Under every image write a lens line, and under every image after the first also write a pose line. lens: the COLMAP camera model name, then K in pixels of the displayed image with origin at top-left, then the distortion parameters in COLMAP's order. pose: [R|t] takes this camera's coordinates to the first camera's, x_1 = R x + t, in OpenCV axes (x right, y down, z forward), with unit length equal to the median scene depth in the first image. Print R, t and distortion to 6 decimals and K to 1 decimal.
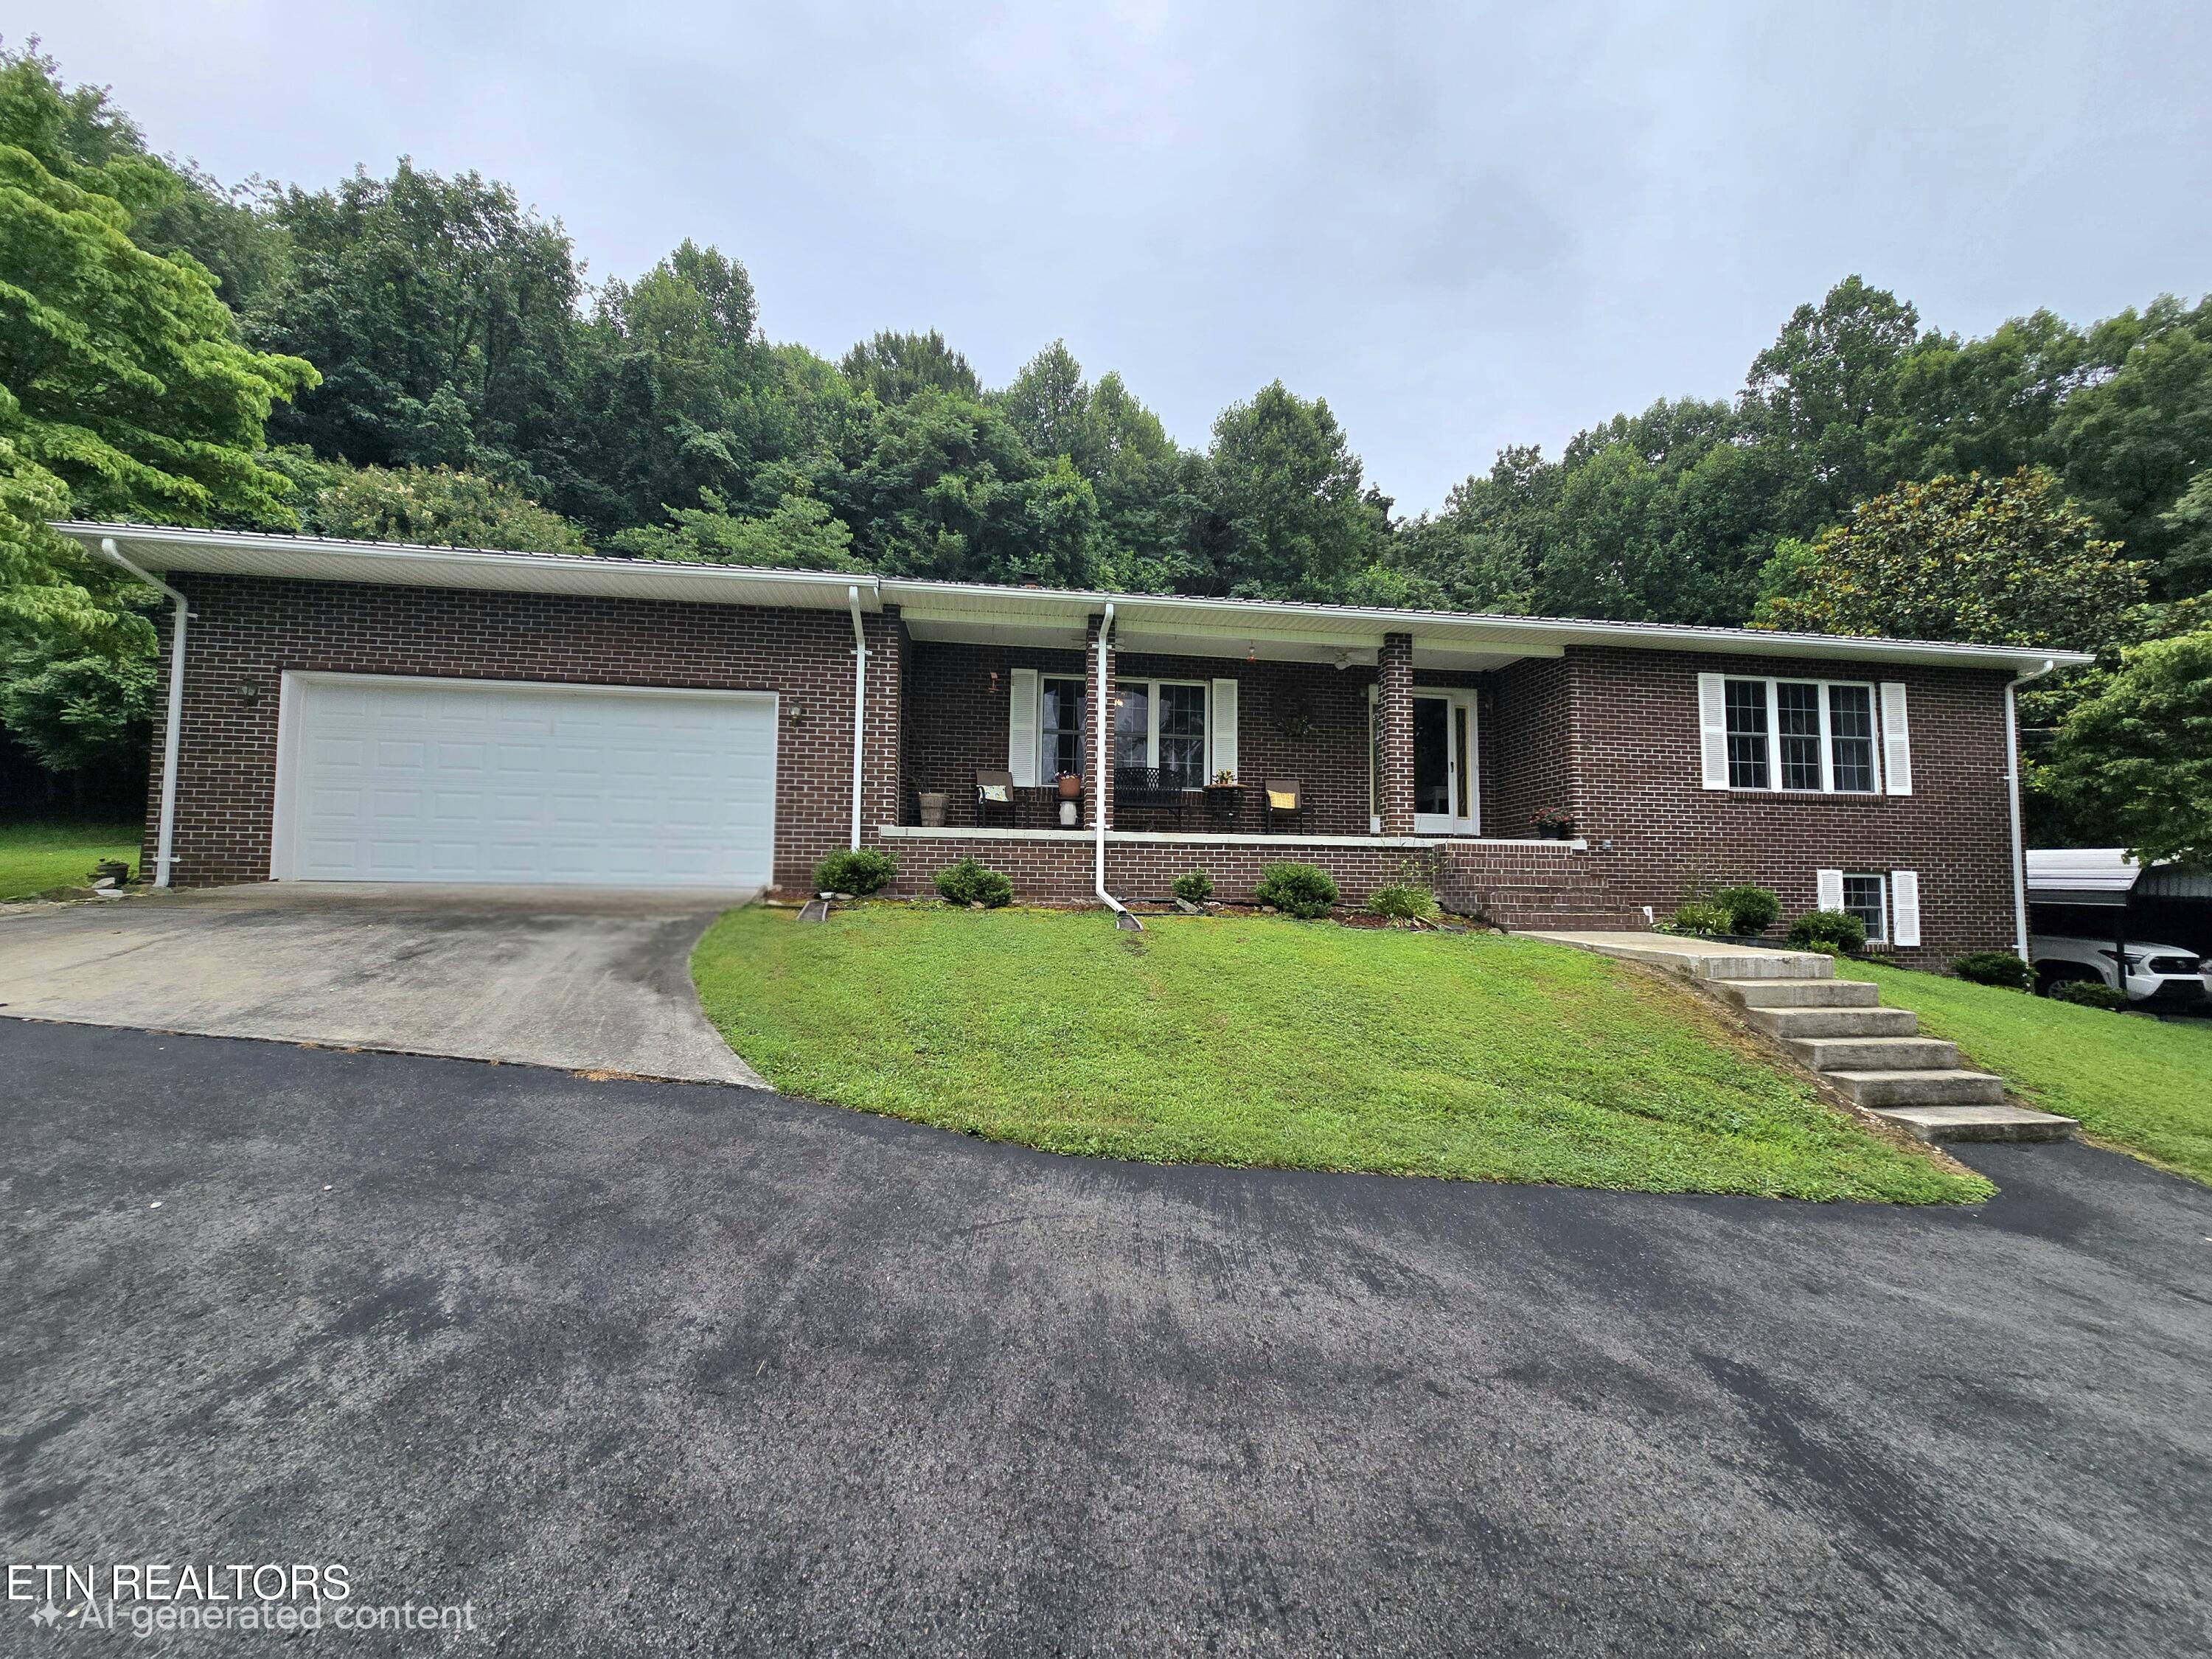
lens RADIAL K [[895.7, 0, 1104.4], [0, 895.7, 827.8], [0, 0, 1]] dist [-0.006777, 0.002612]
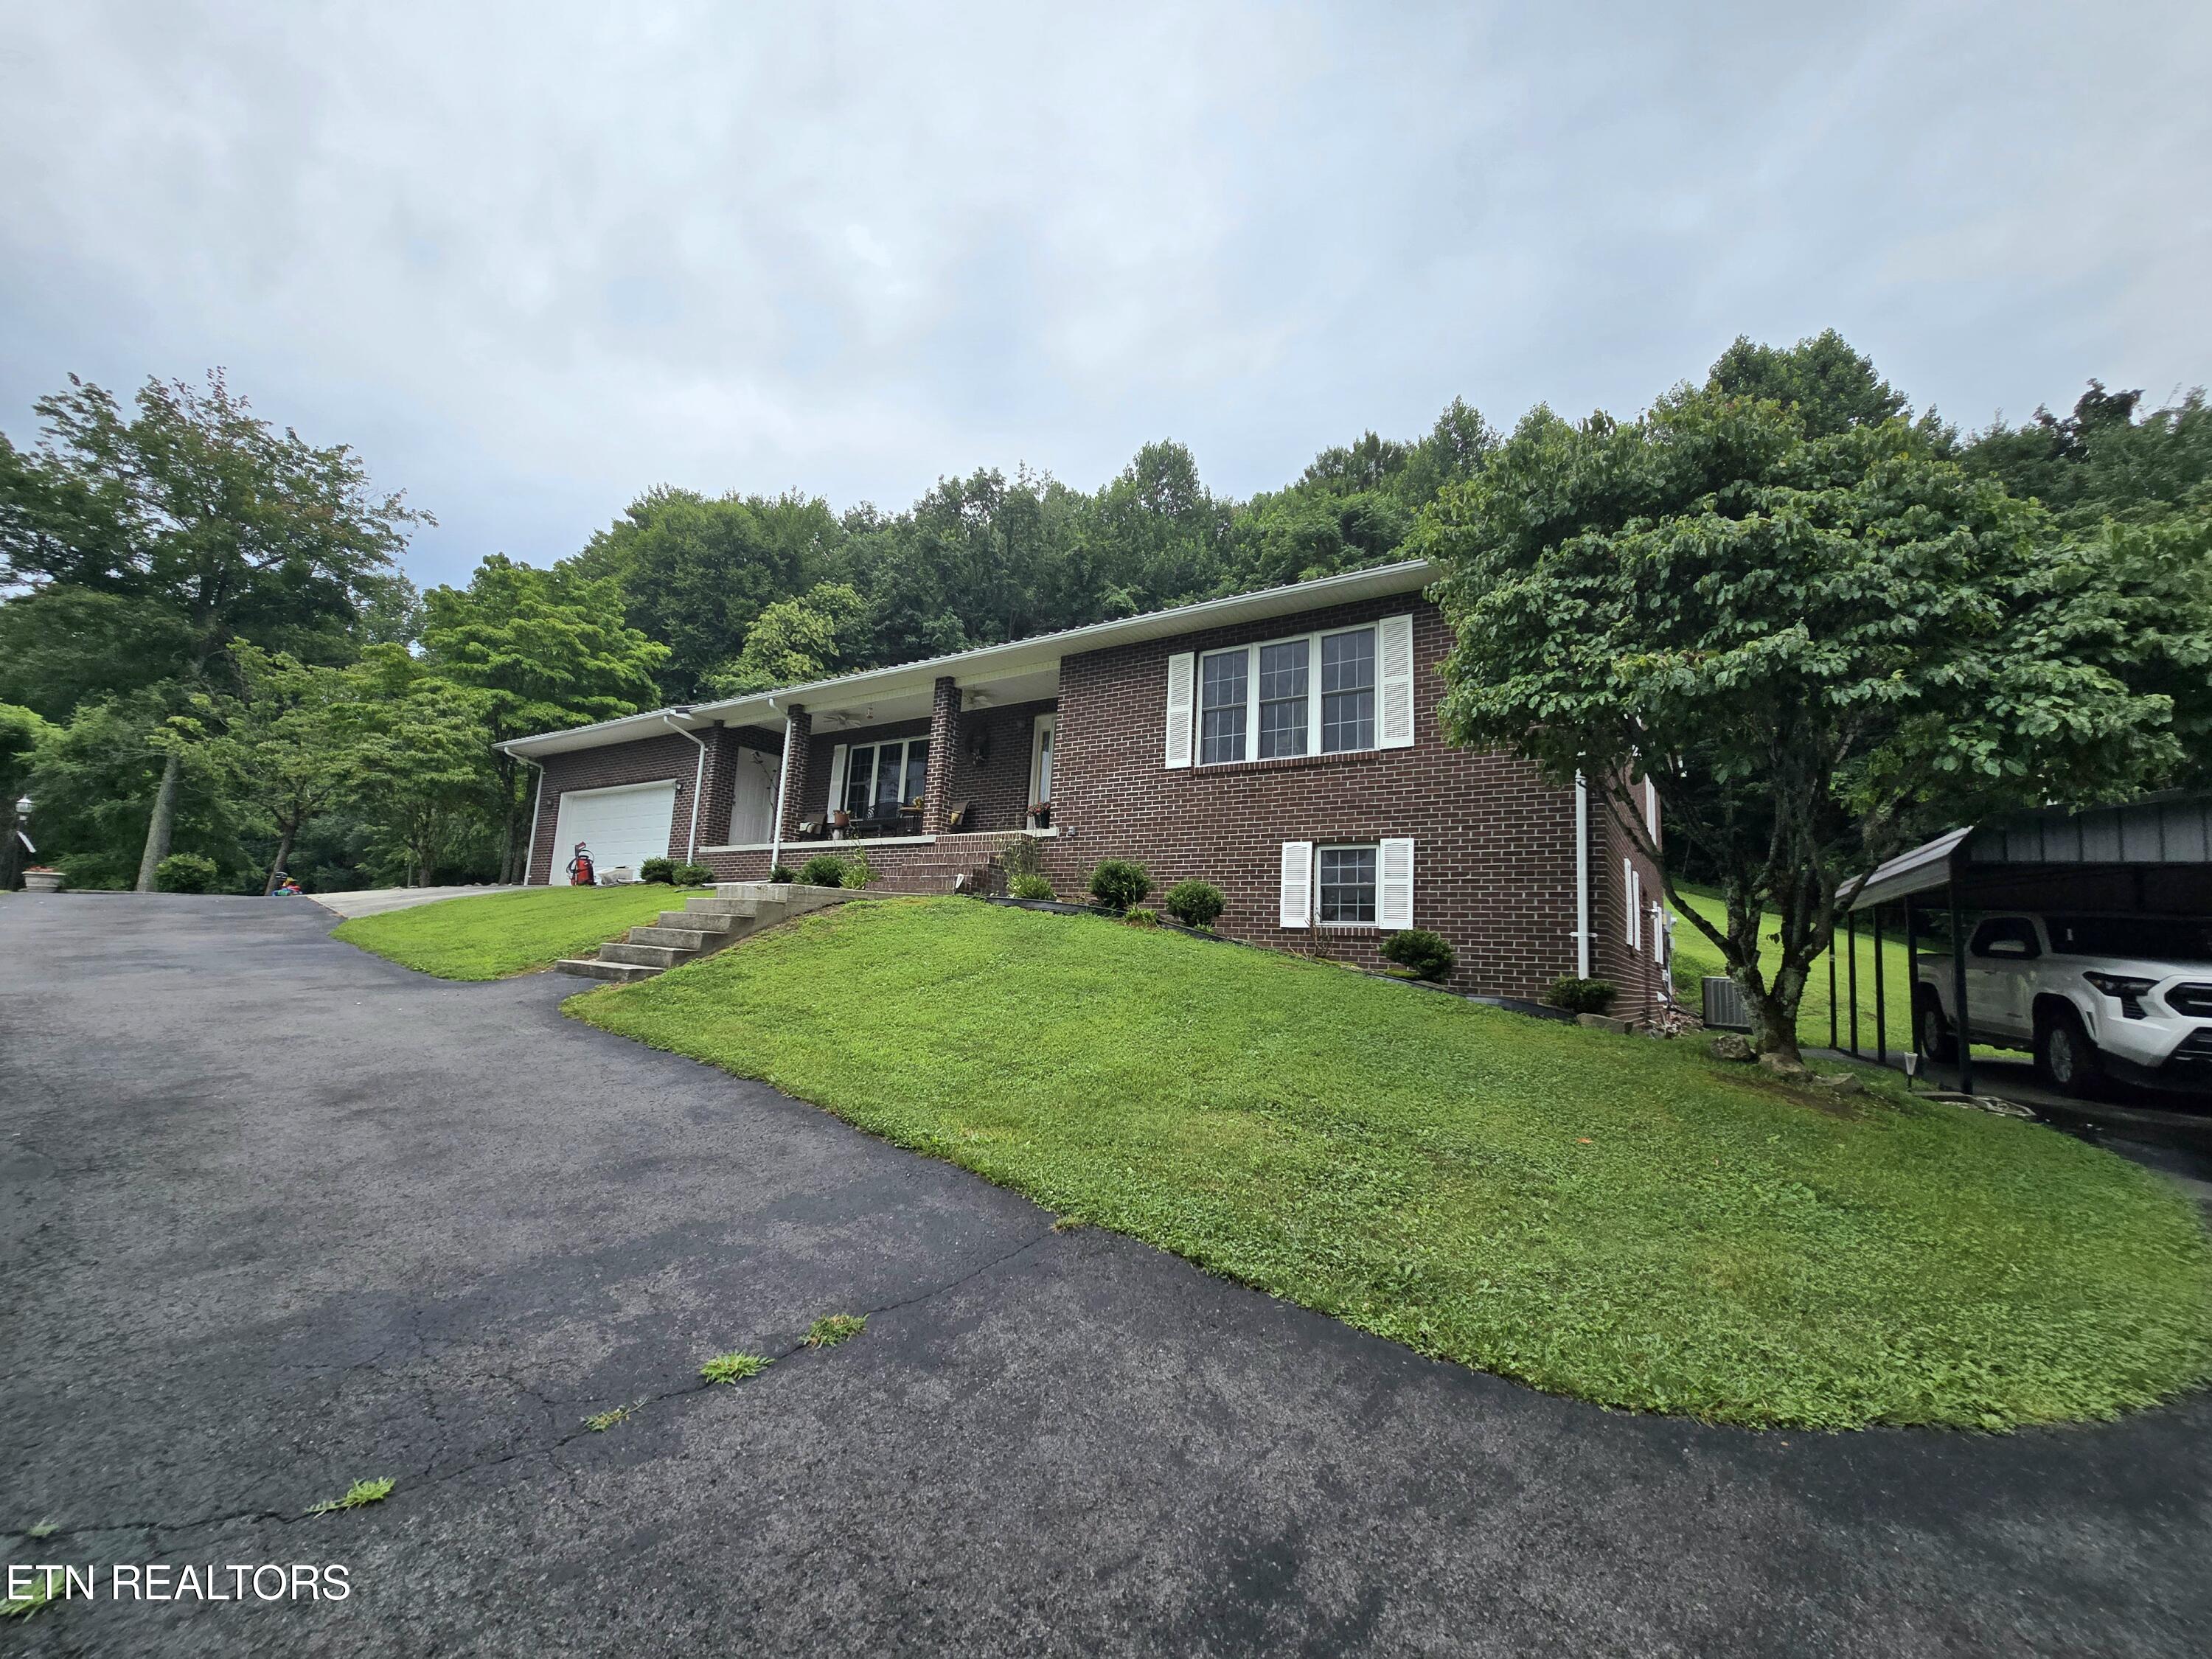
lens RADIAL K [[895.7, 0, 1111.7], [0, 895.7, 833.3], [0, 0, 1]] dist [-0.006777, 0.002612]
pose [[0.737055, -0.071196, -0.672072, 0.337789], [0.004248, 0.994904, -0.100736, 0.033696], [0.675819, 0.071393, 0.733602, 0.059282]]
